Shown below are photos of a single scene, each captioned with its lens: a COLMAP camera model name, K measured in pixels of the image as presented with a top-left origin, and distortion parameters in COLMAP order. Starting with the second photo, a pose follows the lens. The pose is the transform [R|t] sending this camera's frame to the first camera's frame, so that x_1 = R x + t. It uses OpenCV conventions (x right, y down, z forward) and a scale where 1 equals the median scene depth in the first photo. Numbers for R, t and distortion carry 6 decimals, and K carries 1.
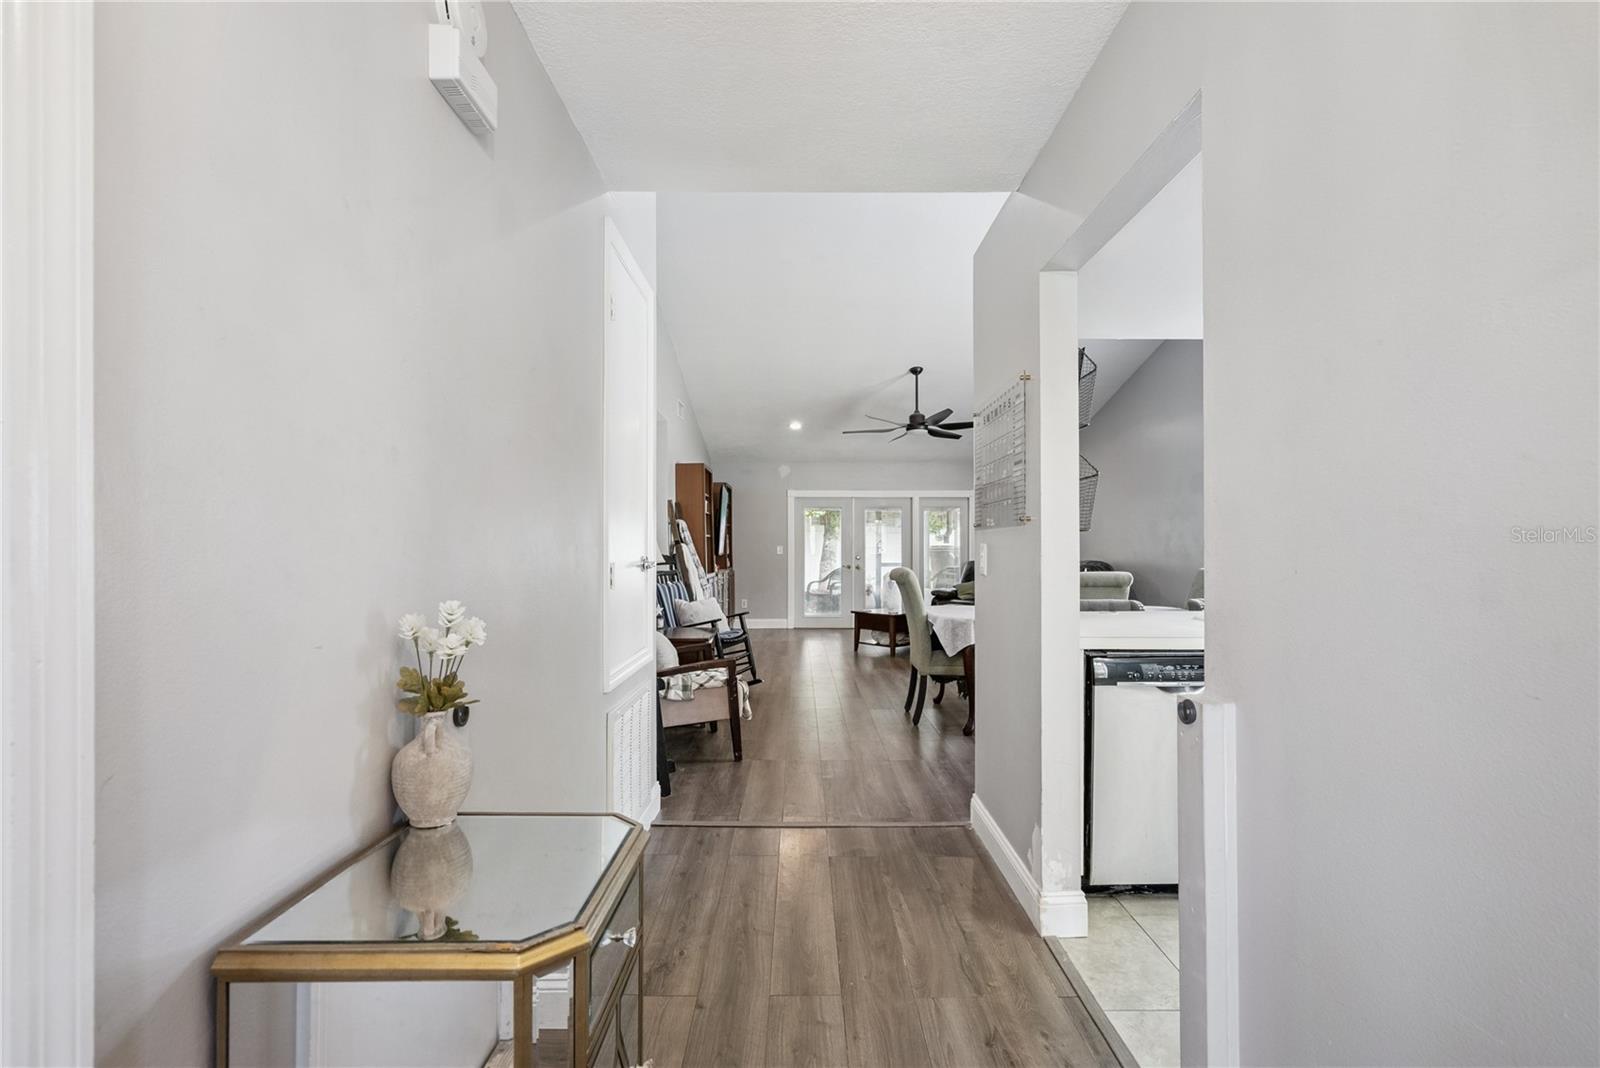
lens RADIAL K [[744.6, 0, 794.7], [0, 744.6, 541.2], [0, 0, 1]] dist [-0.005580, 0.003212]
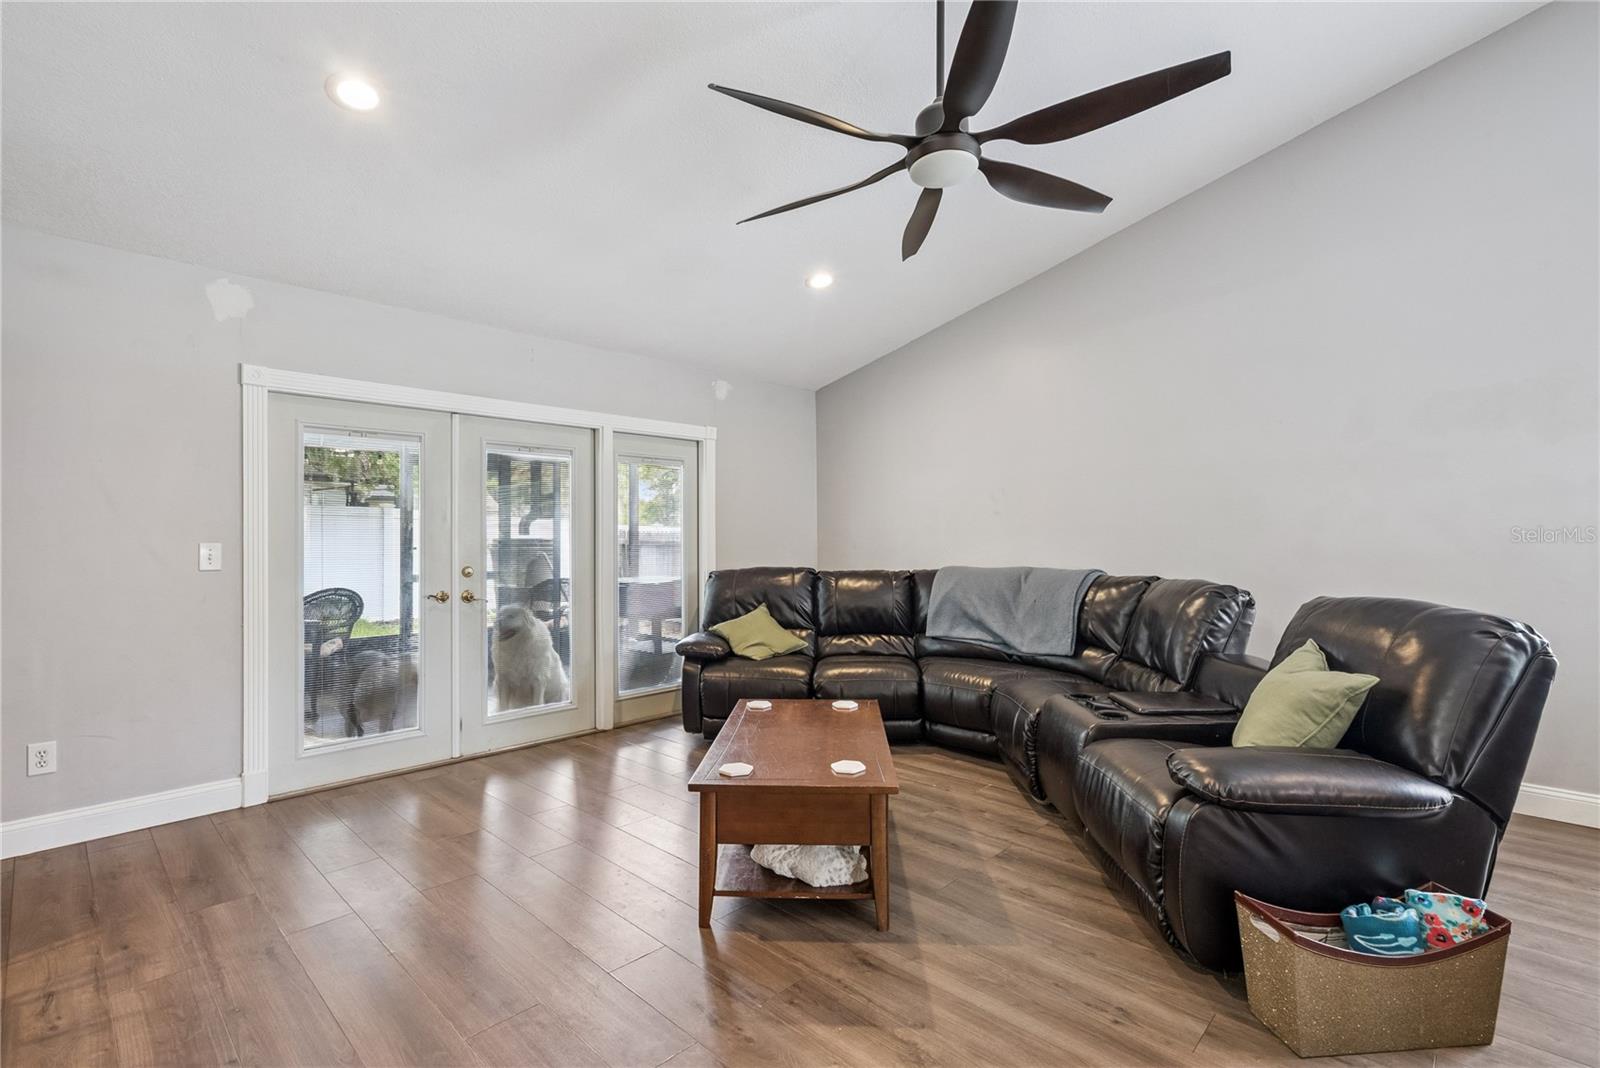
lens RADIAL K [[744.6, 0, 804.5], [0, 744.6, 532.4], [0, 0, 1]] dist [-0.005580, 0.003212]
pose [[0.693890, 0.003225, 0.720074, -0.083282], [-0.001539, 0.999994, -0.002995, 0.003322], [-0.720080, 0.000971, 0.693891, 0.731783]]
